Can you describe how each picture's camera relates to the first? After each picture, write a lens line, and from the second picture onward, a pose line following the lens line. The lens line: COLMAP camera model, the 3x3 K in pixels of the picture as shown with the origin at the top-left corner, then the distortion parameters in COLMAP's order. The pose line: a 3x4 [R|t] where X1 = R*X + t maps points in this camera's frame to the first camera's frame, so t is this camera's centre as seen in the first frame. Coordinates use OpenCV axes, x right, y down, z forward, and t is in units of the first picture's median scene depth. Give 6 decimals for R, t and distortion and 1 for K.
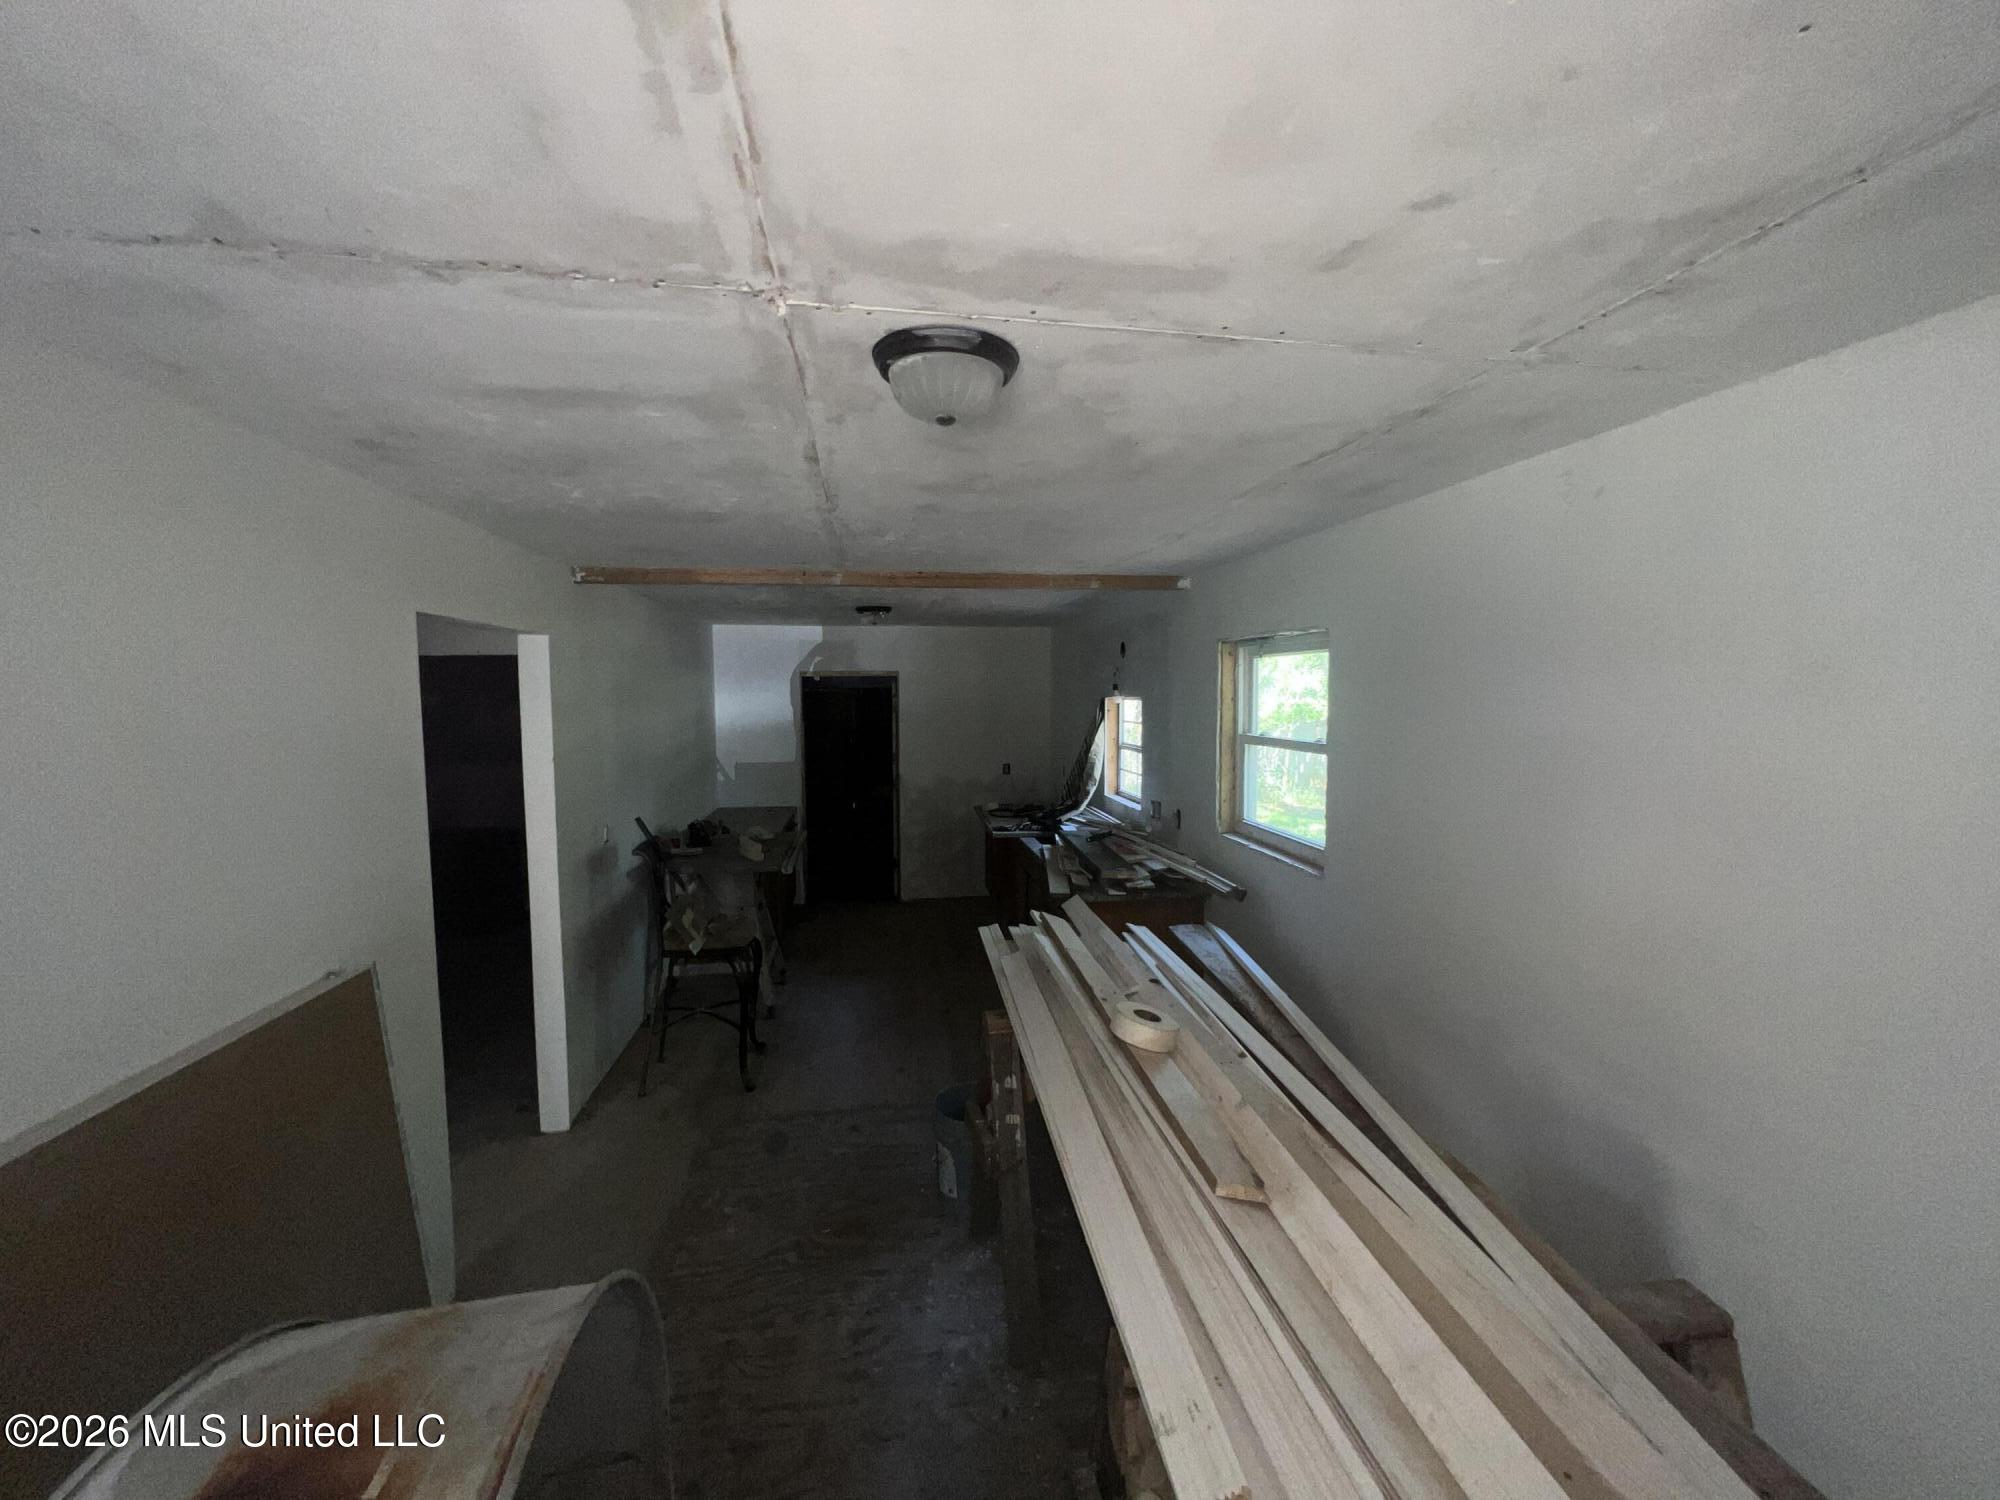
lens RADIAL K [[797.9, 0, 1000.0], [0, 797.9, 750.0], [0, 0, 1]] dist [0.000397, 0.000006]
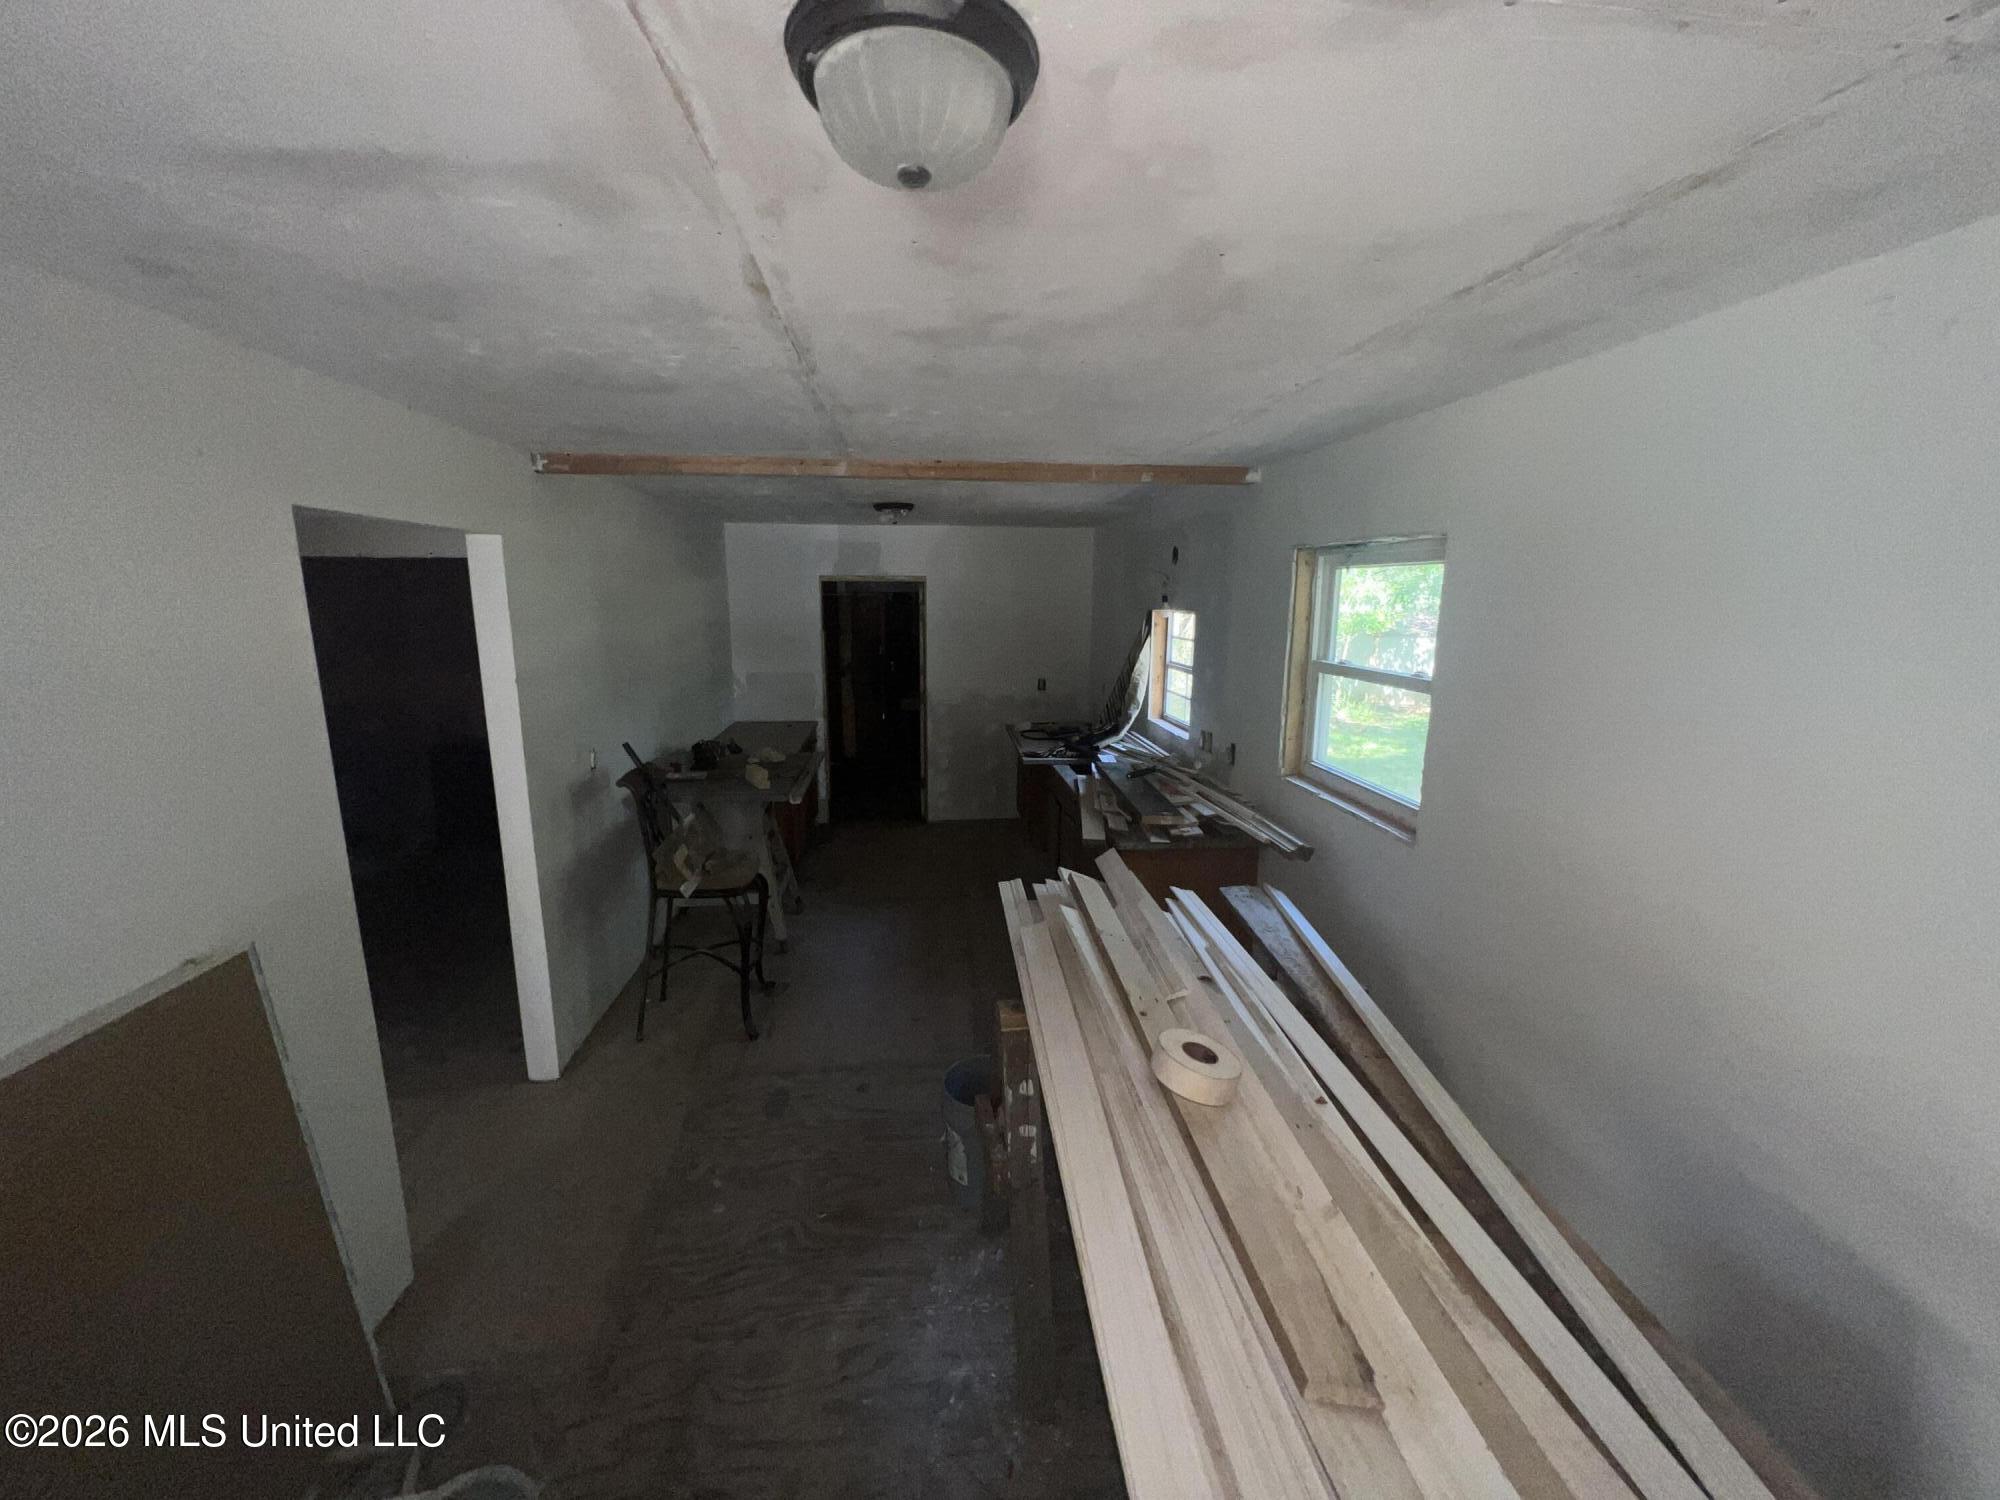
lens RADIAL K [[797.9, 0, 1000.0], [0, 797.9, 750.0], [0, 0, 1]] dist [0.000397, 0.000006]
pose [[0.998617, 0.020237, -0.048532, 0.012283], [-0.014251, 0.992591, 0.120663, -0.023197], [0.050615, -0.119804, 0.991506, 0.134799]]
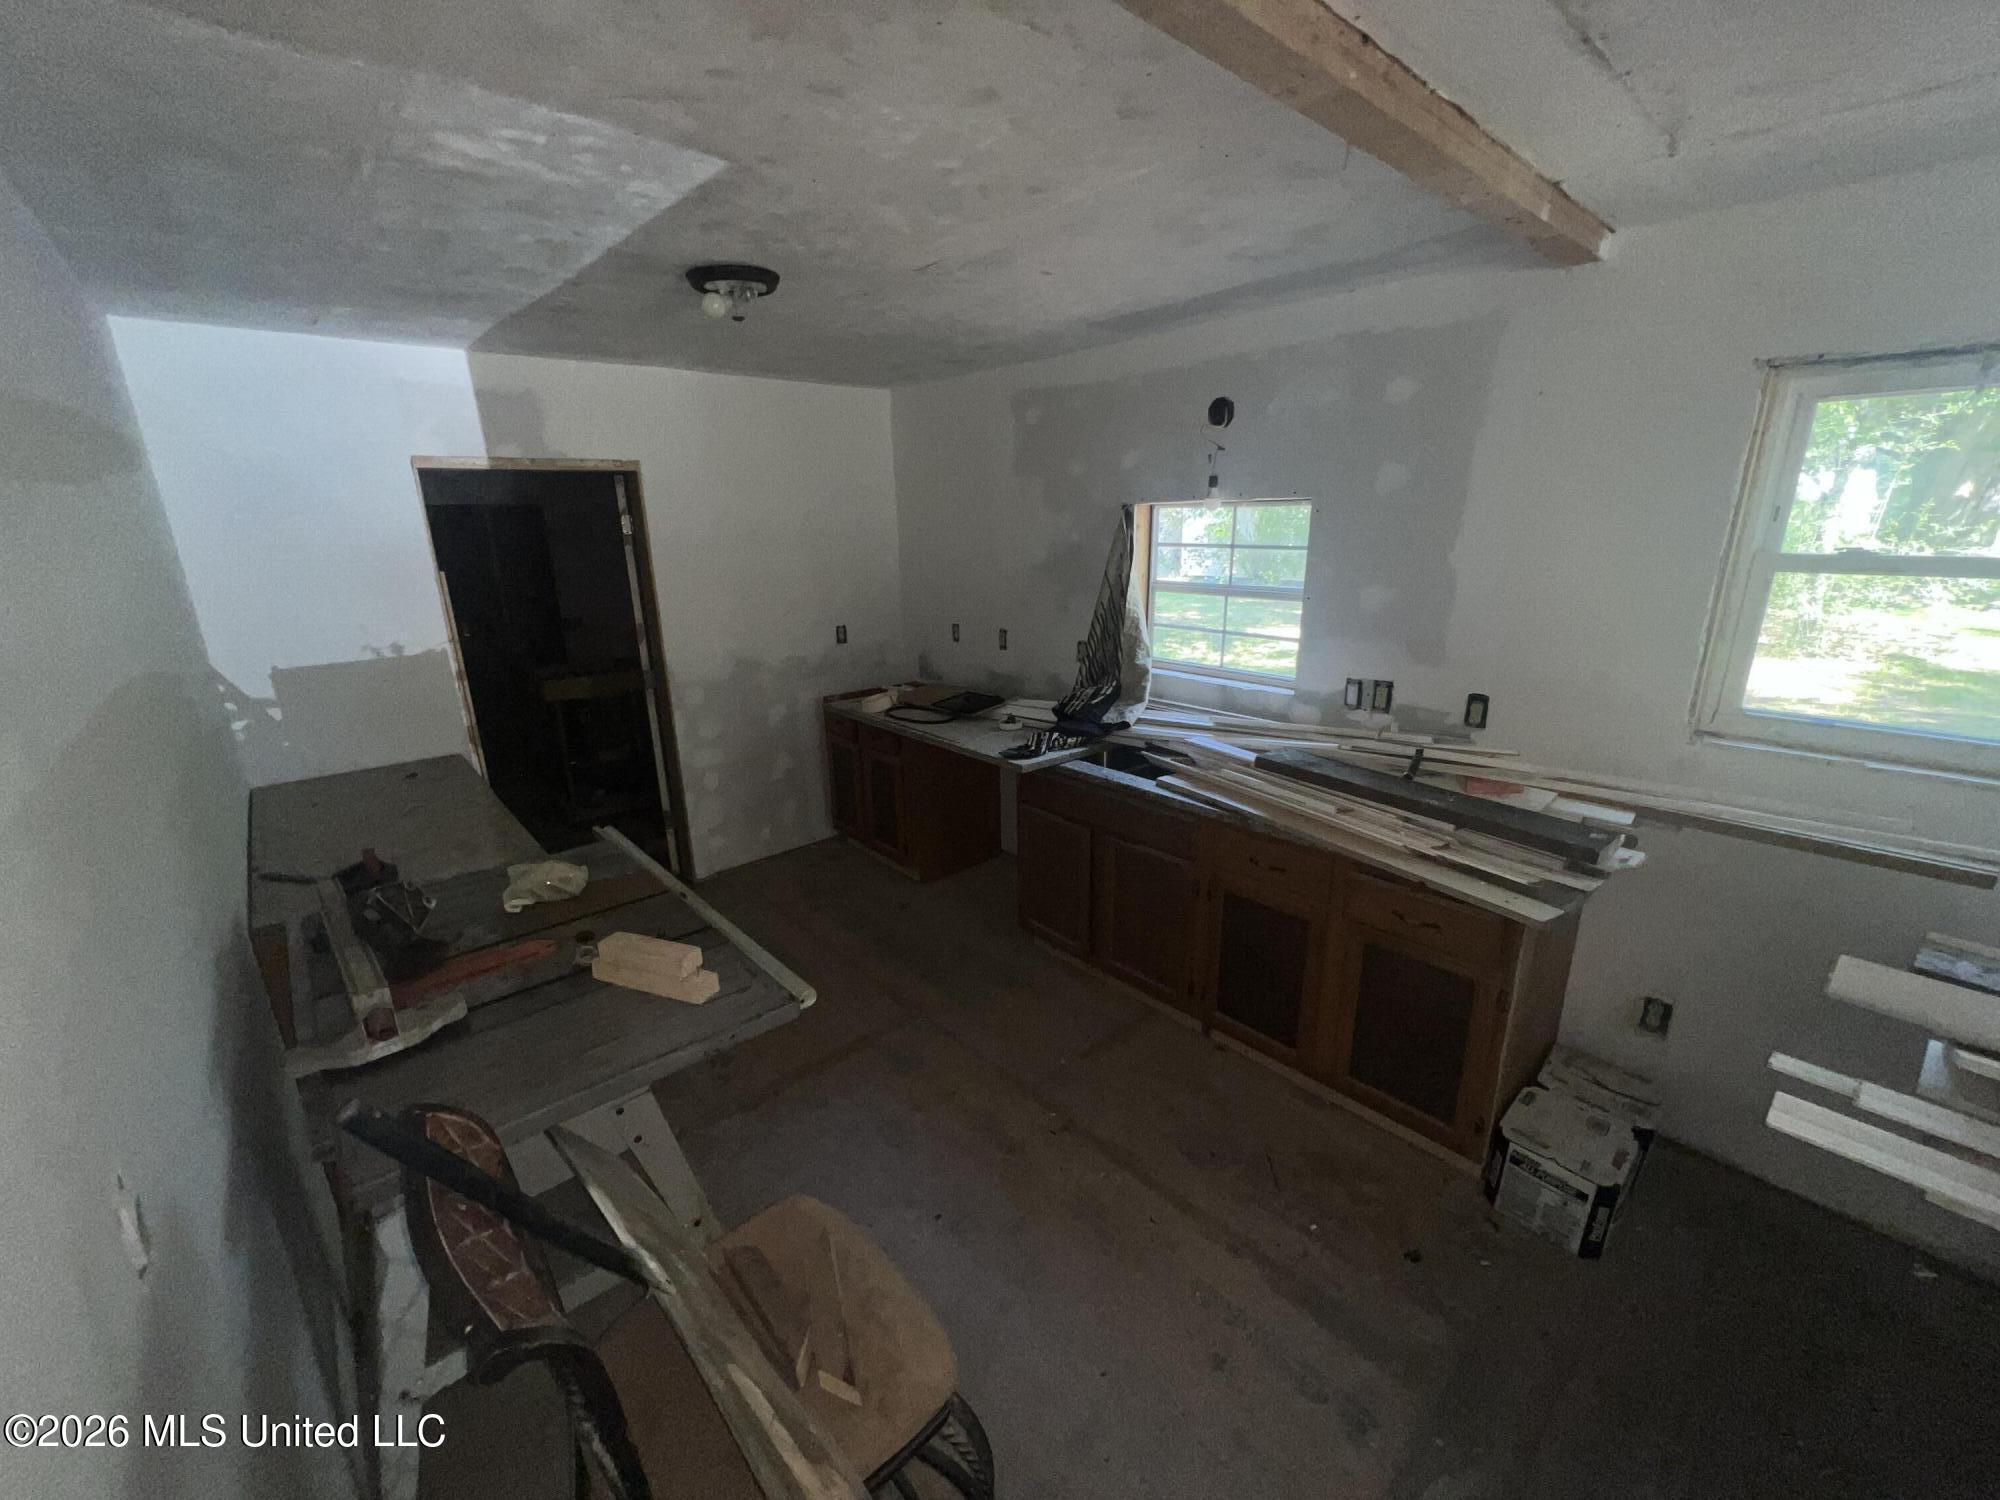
lens RADIAL K [[797.9, 0, 1000.0], [0, 797.9, 750.0], [0, 0, 1]] dist [0.000397, 0.000006]
pose [[0.843360, -0.160190, 0.512916, -0.425954], [0.052481, 0.974522, 0.218064, -0.033449], [-0.534779, -0.156988, 0.830280, 0.796871]]
